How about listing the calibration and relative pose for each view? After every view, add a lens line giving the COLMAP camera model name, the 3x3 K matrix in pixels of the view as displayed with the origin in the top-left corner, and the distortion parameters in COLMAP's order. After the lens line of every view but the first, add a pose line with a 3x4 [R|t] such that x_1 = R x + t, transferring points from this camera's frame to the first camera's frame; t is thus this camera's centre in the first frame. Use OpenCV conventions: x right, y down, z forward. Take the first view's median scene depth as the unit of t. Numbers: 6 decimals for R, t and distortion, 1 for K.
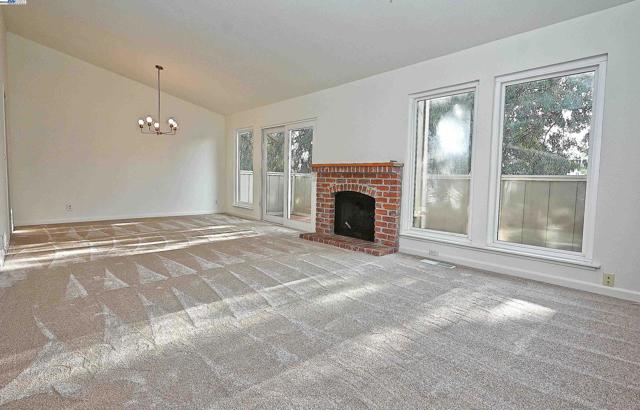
lens RADIAL K [[323.8, 0, 321.2], [0, 323.8, 204.0], [0, 0, 1]] dist [-0.000098, -0.000004]
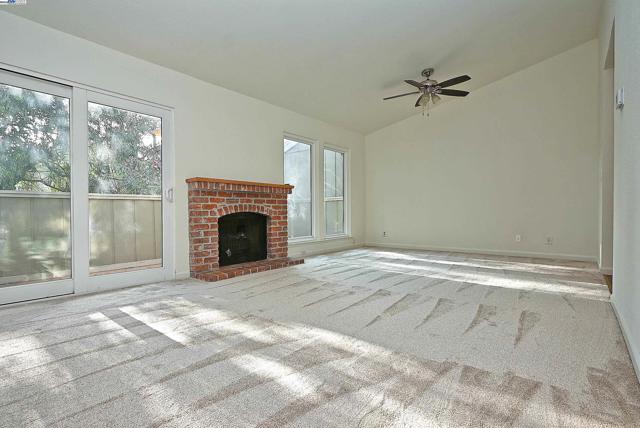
lens RADIAL K [[323.4, 0, 320.7], [0, 323.4, 212.1], [0, 0, 1]] dist [0.000380, 0.000314]
pose [[-0.153817, -0.045564, 0.987048, -0.877822], [0.061281, 0.996573, 0.055554, -0.079962], [-0.986197, 0.069032, -0.150498, 0.961518]]
